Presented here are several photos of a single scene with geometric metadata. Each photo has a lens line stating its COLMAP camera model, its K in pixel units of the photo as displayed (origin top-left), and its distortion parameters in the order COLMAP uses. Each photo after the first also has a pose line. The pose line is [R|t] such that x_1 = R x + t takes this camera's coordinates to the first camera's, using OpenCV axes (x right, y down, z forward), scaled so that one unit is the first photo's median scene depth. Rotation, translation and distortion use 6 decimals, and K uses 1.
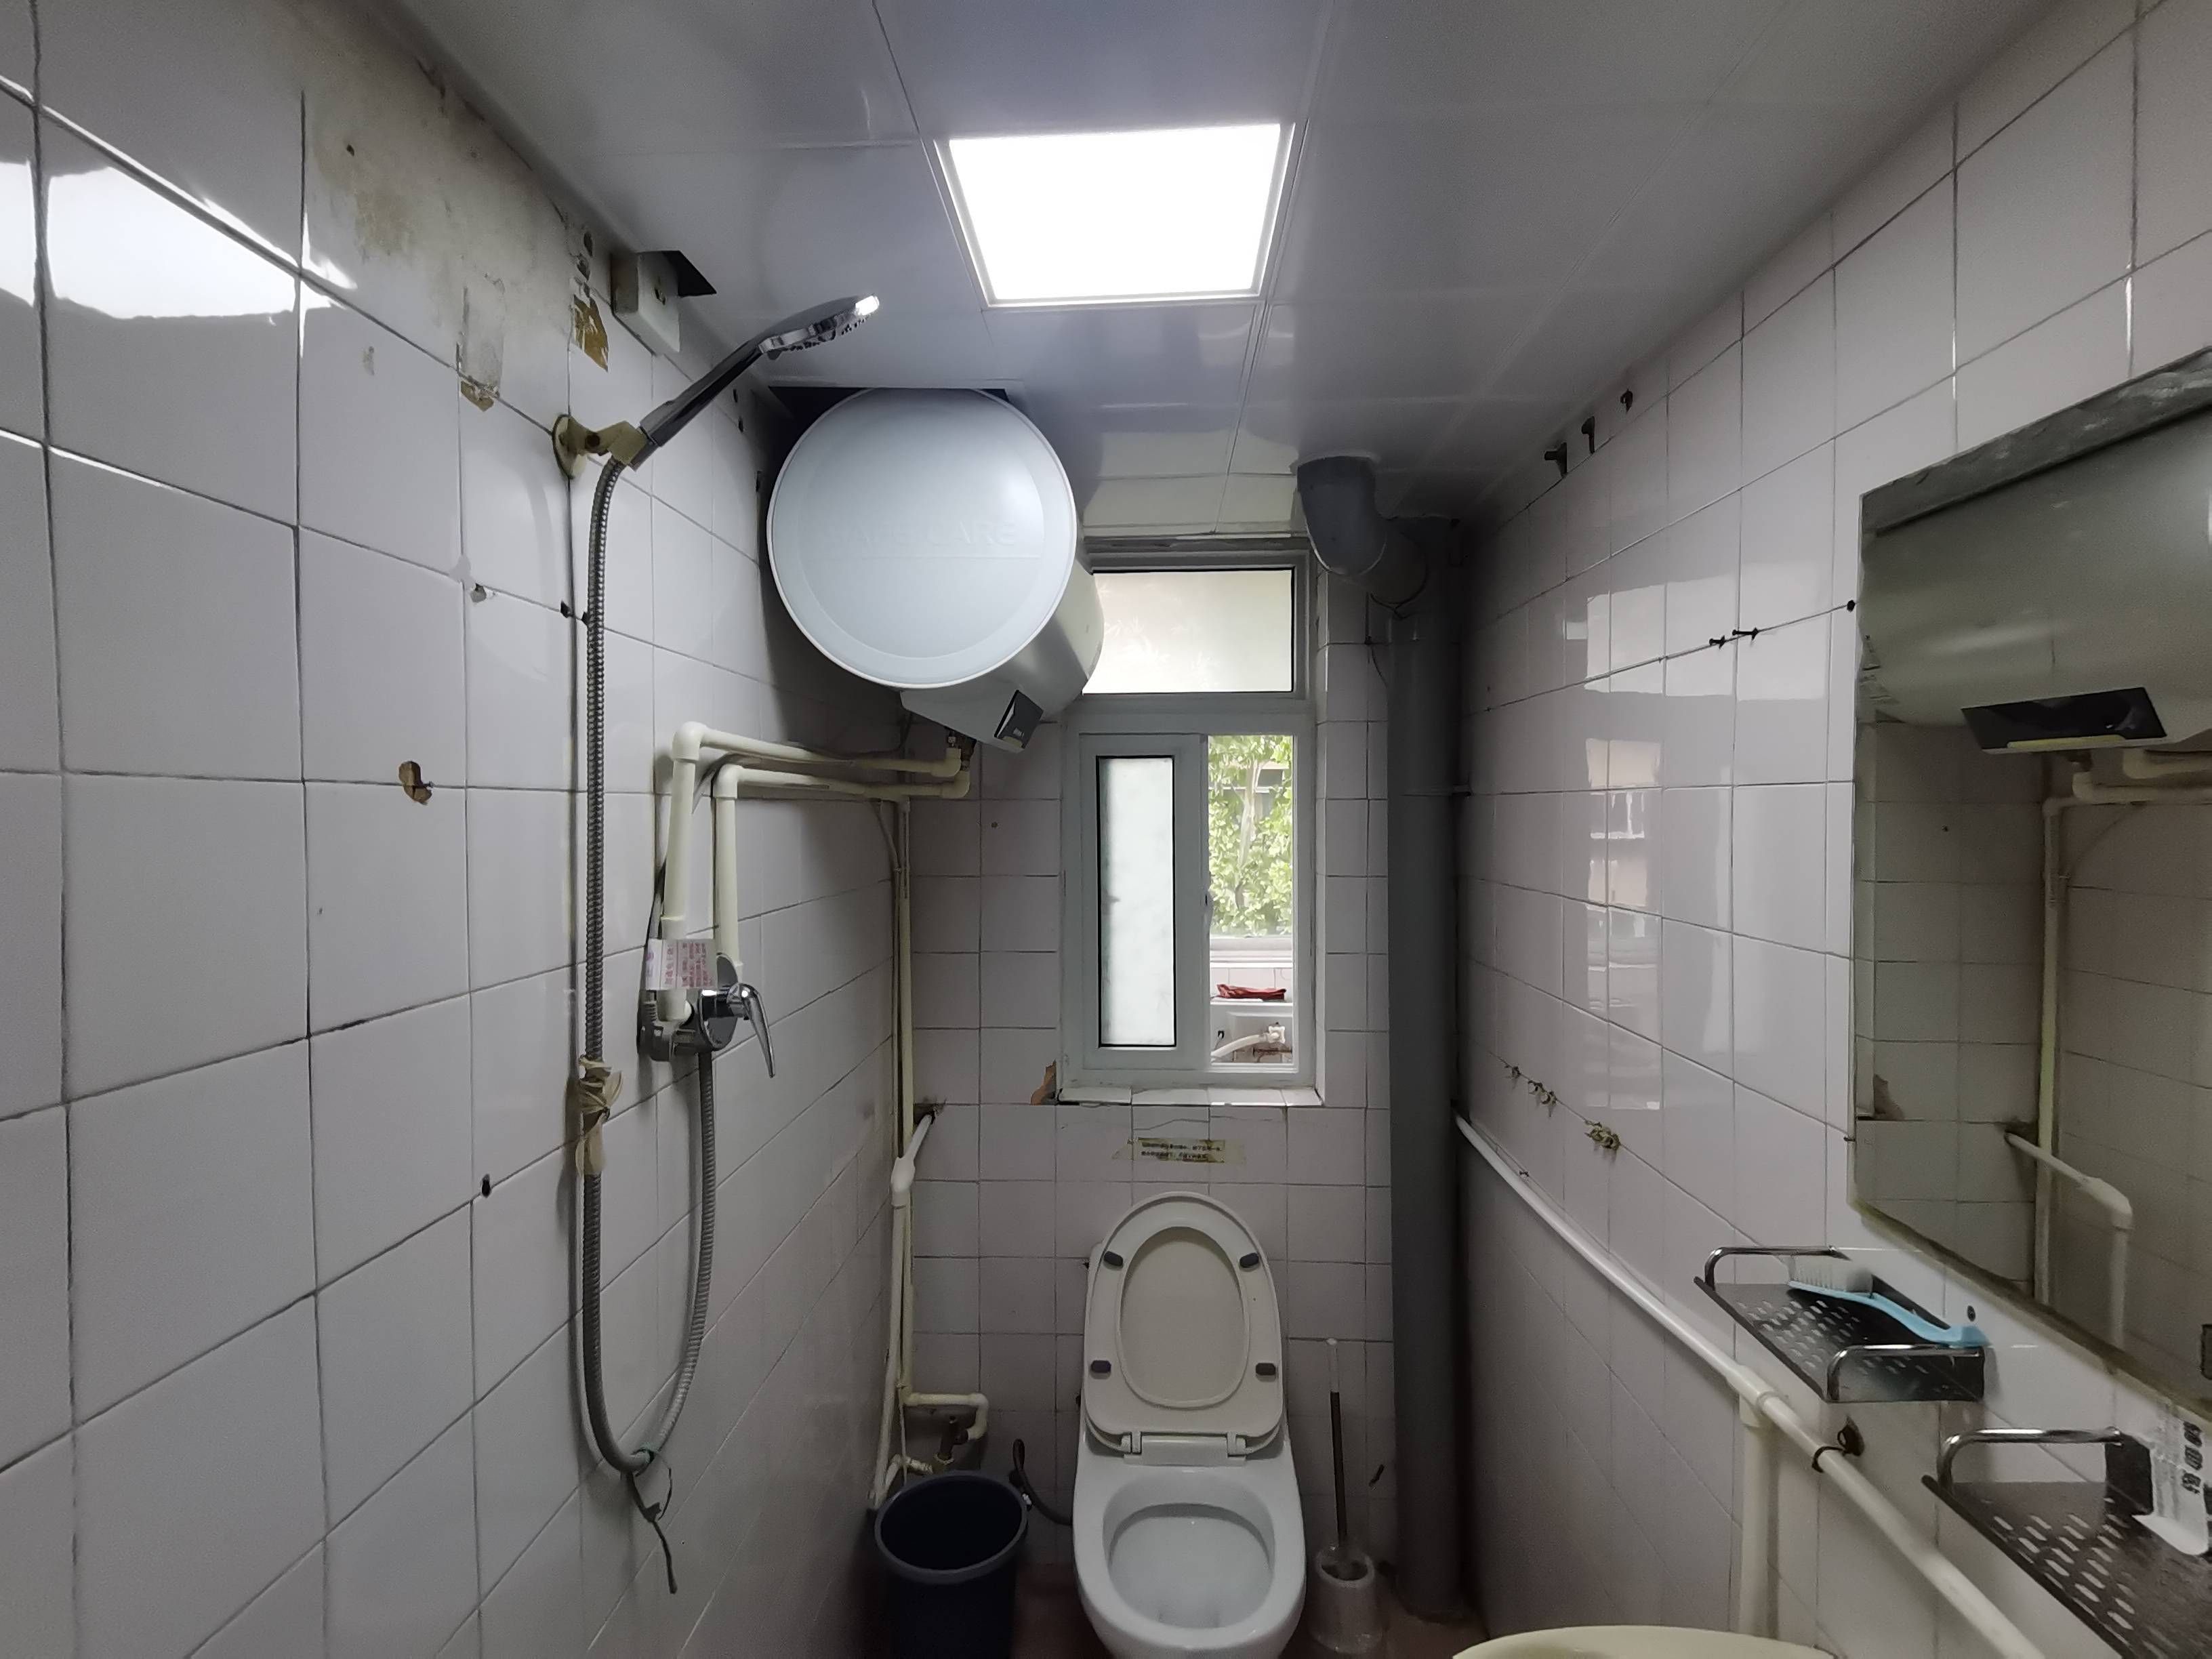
lens RADIAL K [[1087.5, 0, 1107.5], [0, 1087.5, 823.0], [0, 0, 1]] dist [-0.003182, -0.003137]
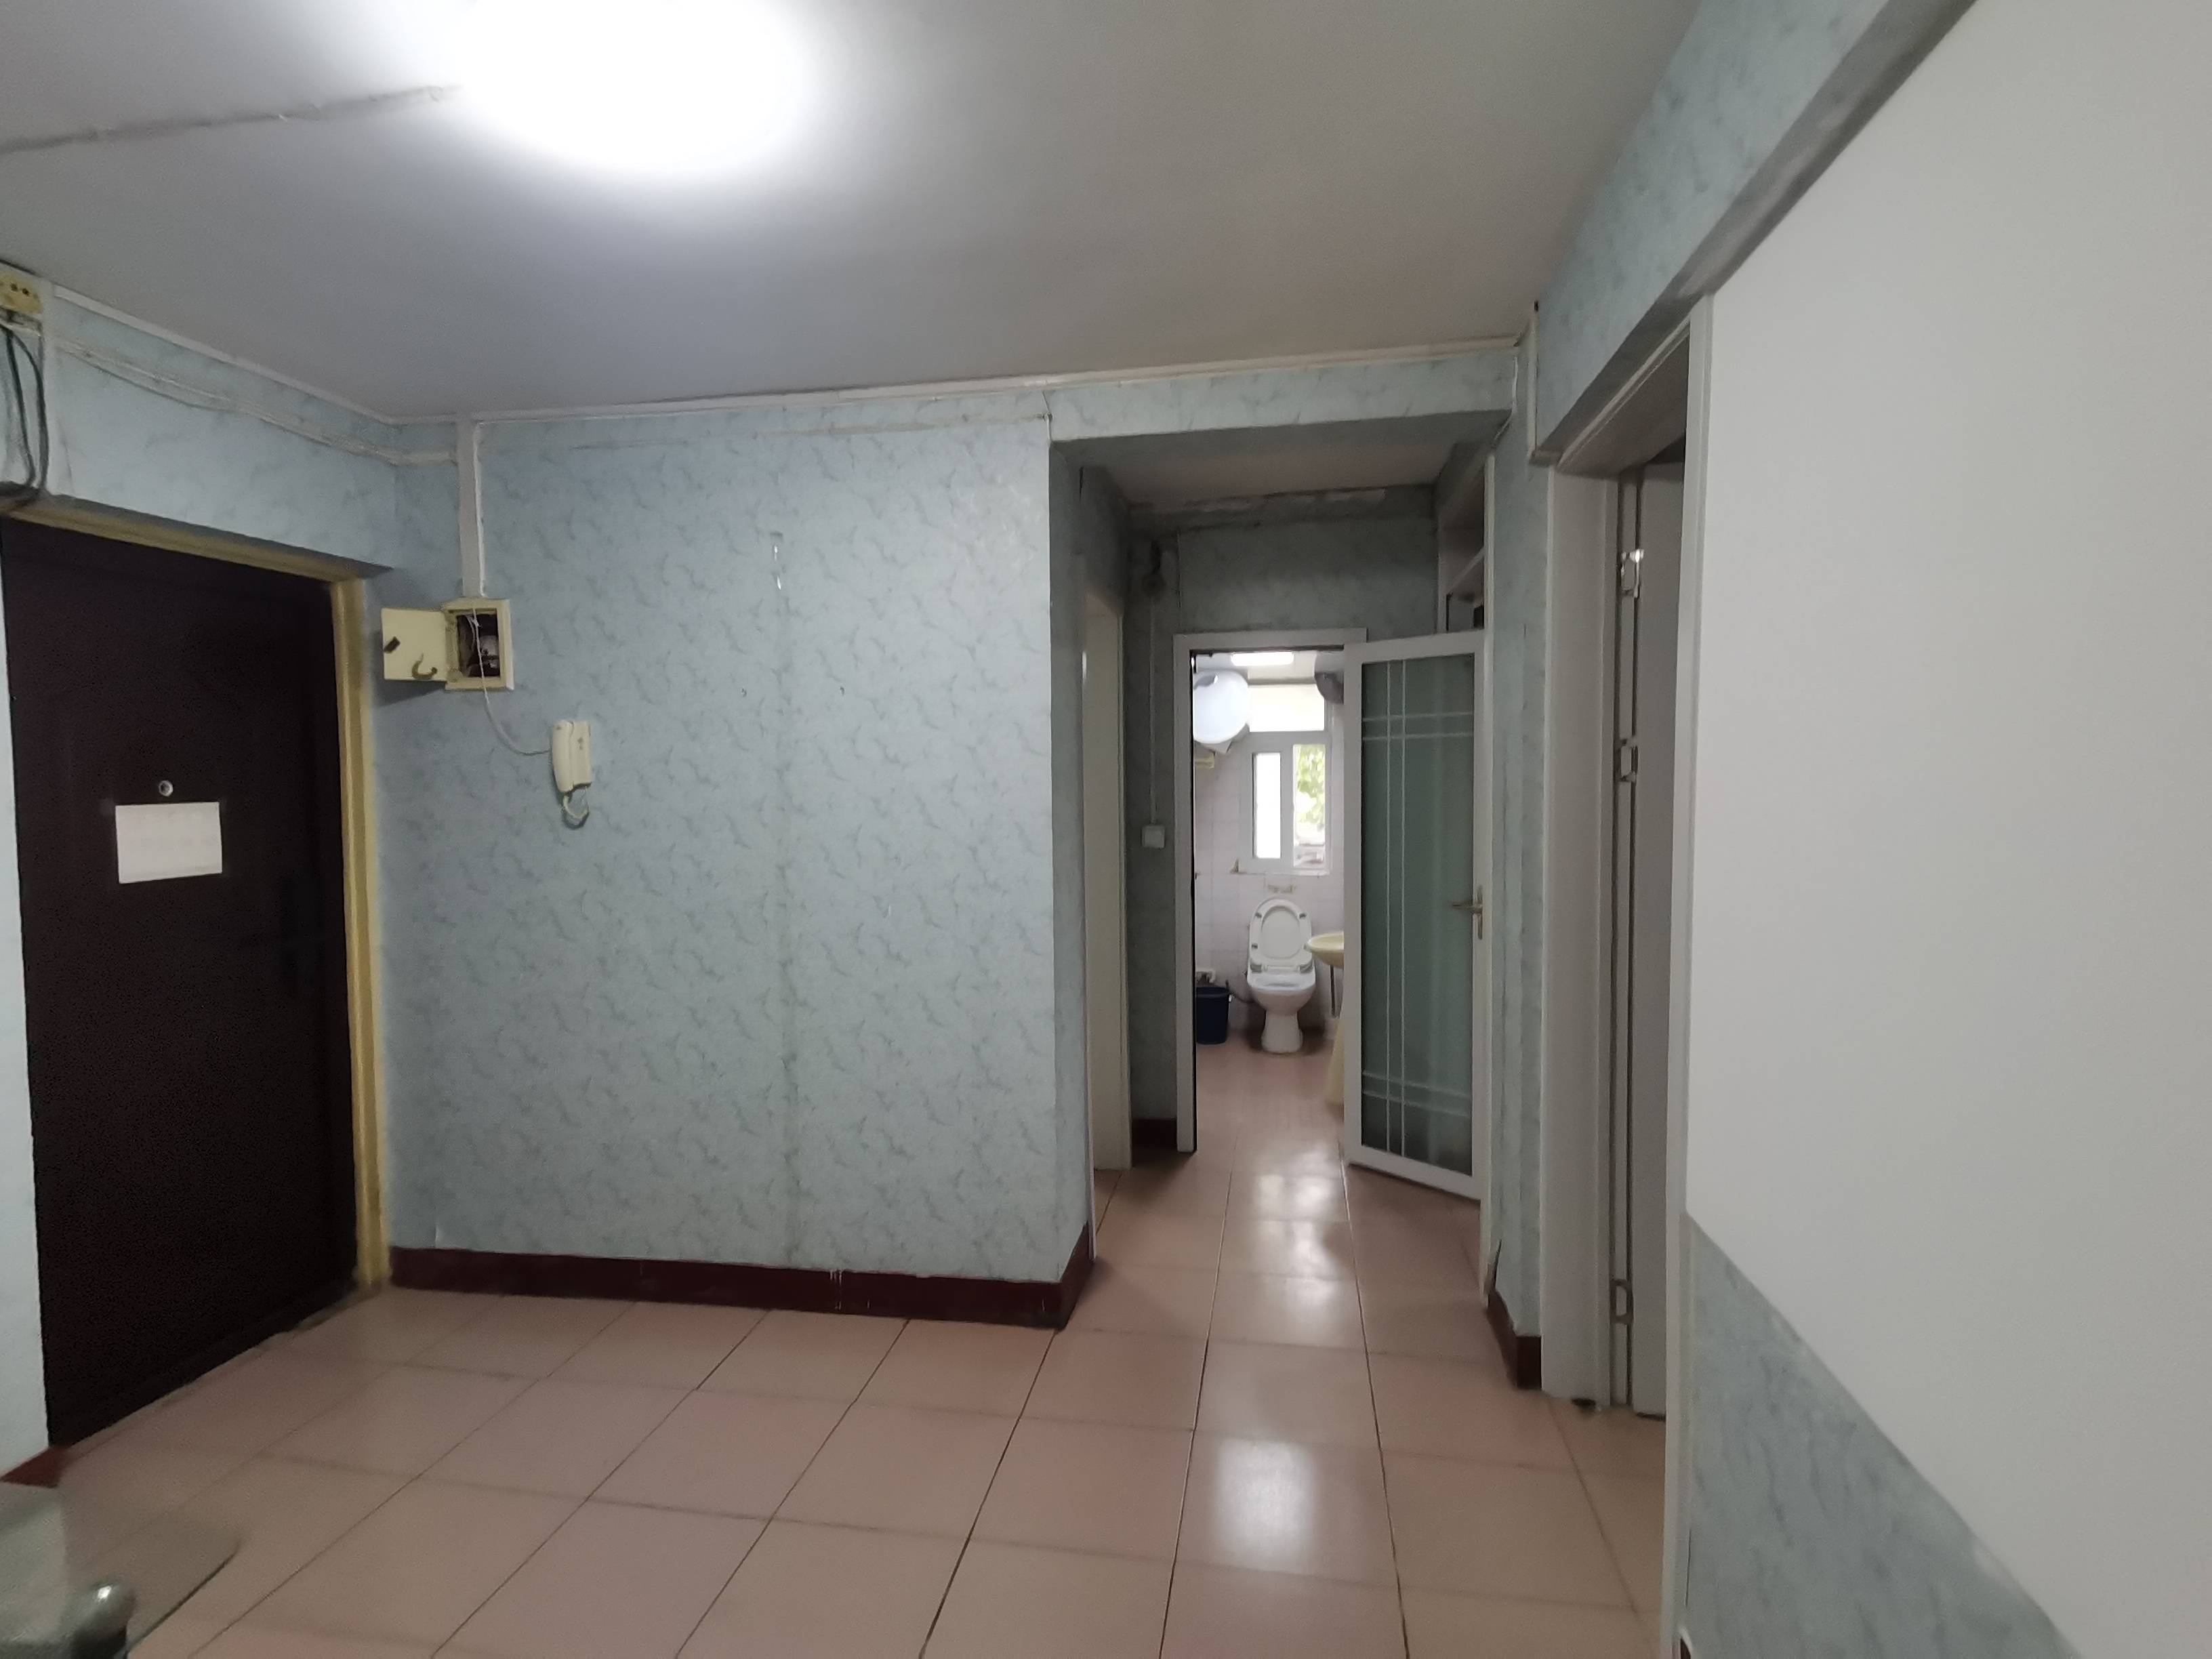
lens RADIAL K [[1087.5, 0, 1083.5], [0, 1087.5, 825.0], [0, 0, 1]] dist [-0.003182, -0.003137]
pose [[0.989772, 0.001747, -0.142645, -0.041239], [0.002519, 0.999555, 0.029719, 0.037928], [0.142633, -0.029774, 0.989328, -1.893856]]
